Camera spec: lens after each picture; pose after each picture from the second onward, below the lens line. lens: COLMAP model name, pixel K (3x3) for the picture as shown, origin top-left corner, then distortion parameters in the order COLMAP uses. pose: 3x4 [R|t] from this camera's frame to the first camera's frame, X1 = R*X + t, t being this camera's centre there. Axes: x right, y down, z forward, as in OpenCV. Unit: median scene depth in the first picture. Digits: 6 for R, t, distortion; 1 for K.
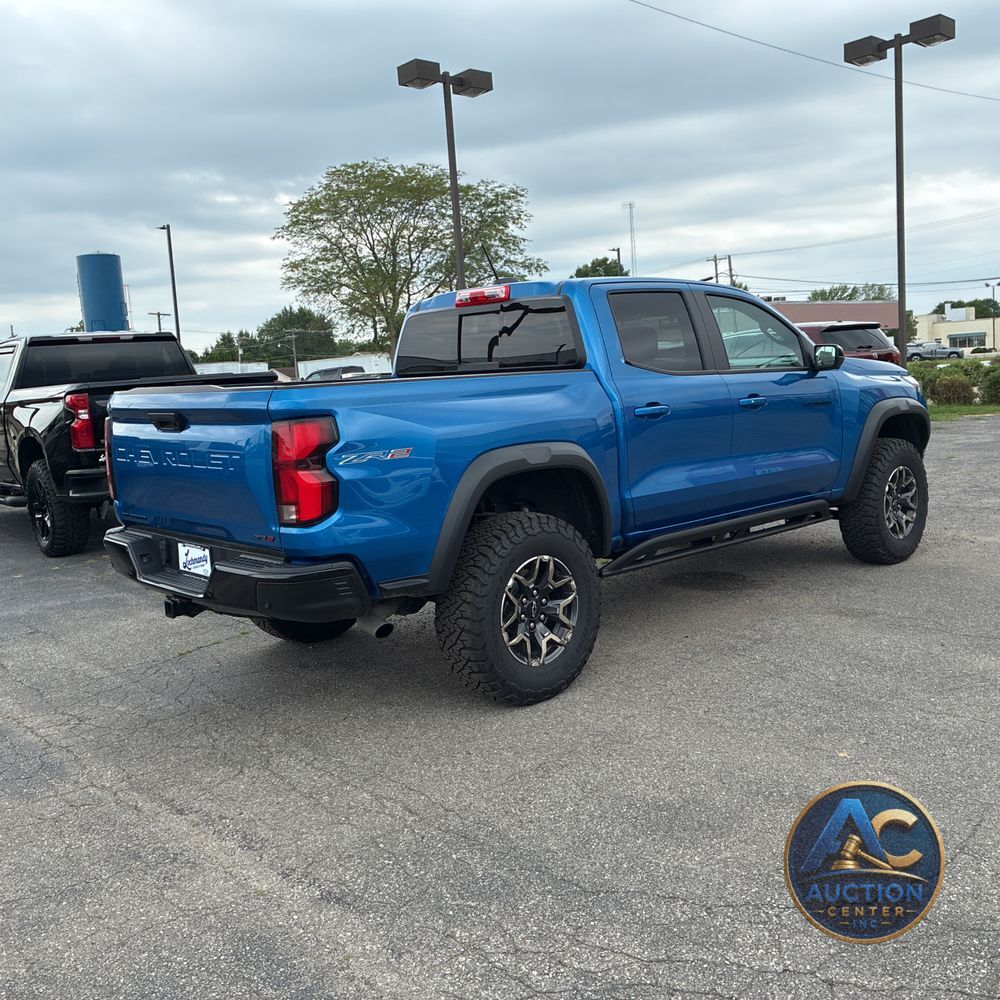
lens RADIAL K [[1018.0, 0, 507.0], [0, 1018.0, 501.4], [0, 0, 1]] dist [0.039573, -0.041315]
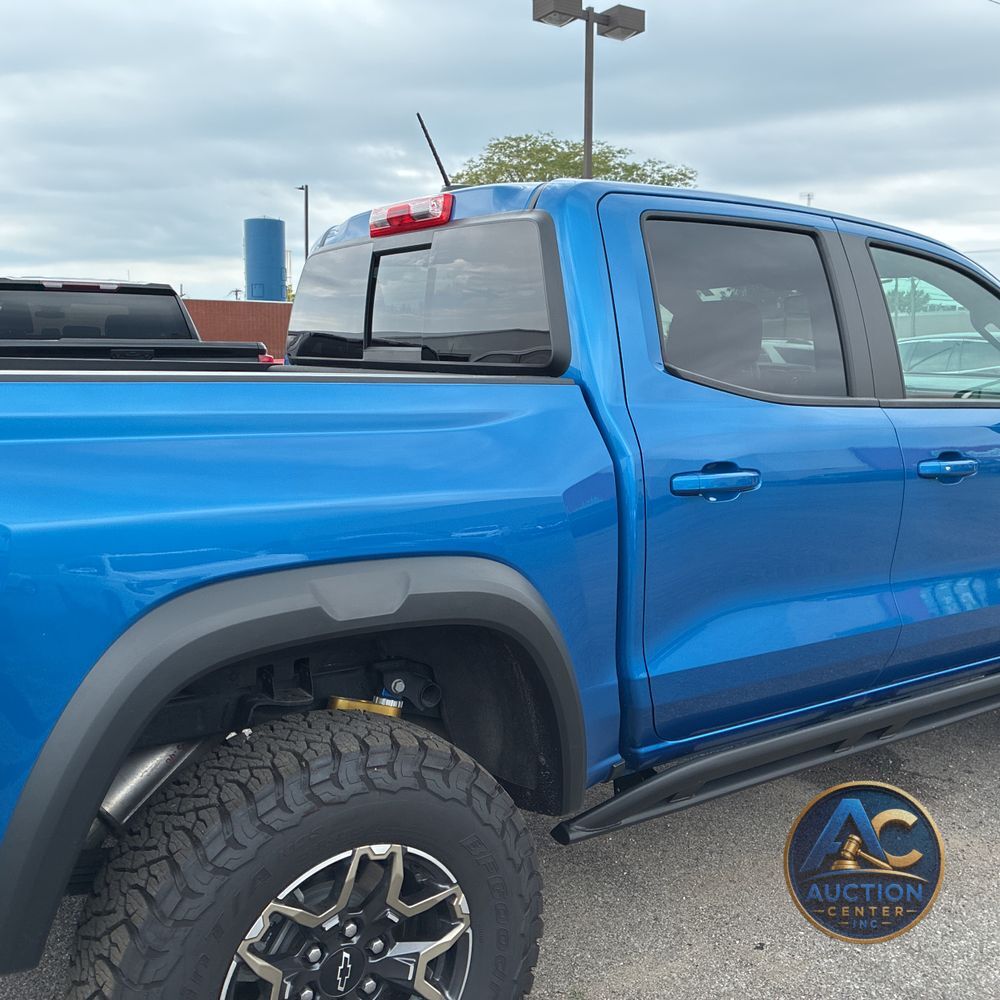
lens RADIAL K [[1034.7, 0, 511.3], [0, 1034.7, 497.8], [0, 0, 1]] dist [-0.008097, 0.091164]
pose [[0.986633, 0.091700, -0.134706, 0.029285], [-0.090633, 0.995785, 0.014046, -0.020491], [0.135426, -0.001649, 0.990786, 0.137613]]
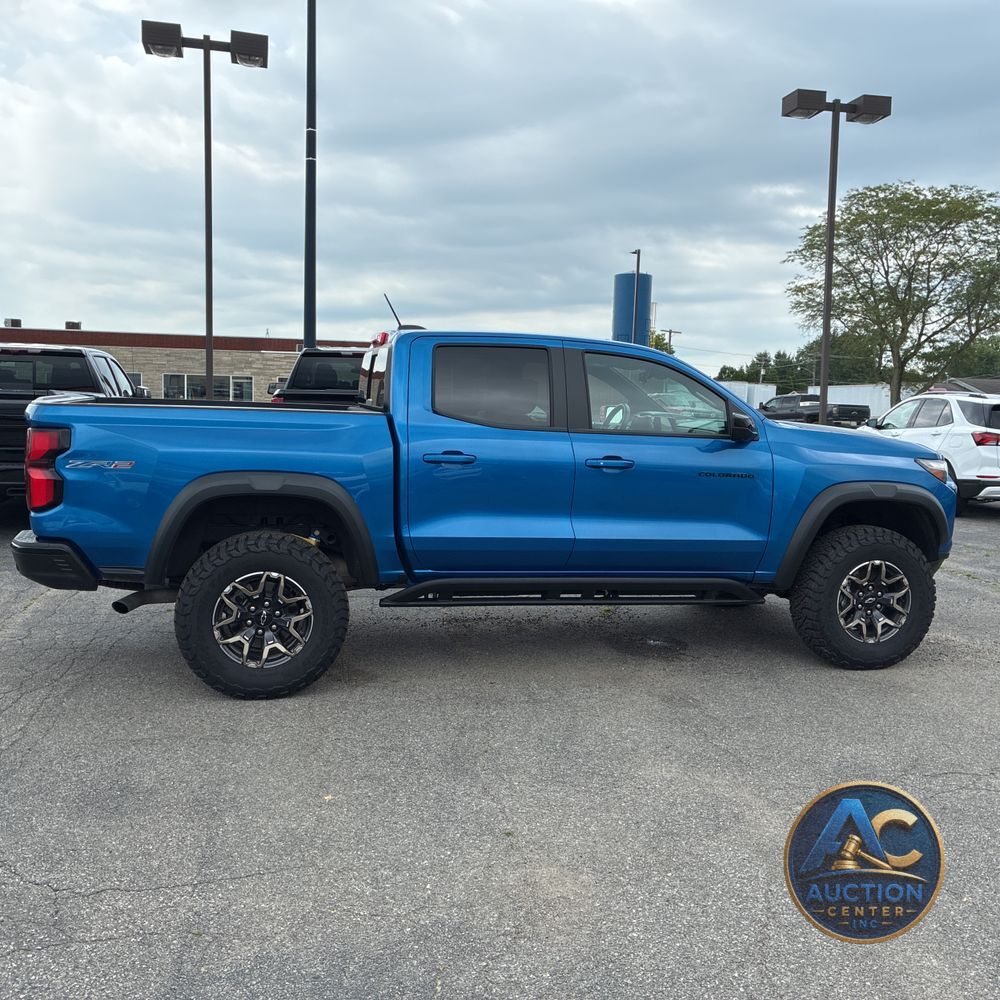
lens RADIAL K [[1018.0, 0, 507.0], [0, 1018.0, 501.4], [0, 0, 1]] dist [0.039573, -0.041315]
pose [[0.870520, 0.135368, -0.473150, 0.177306], [-0.144600, 0.989344, 0.017011, -0.018378], [0.470411, 0.053609, 0.880818, 0.027386]]
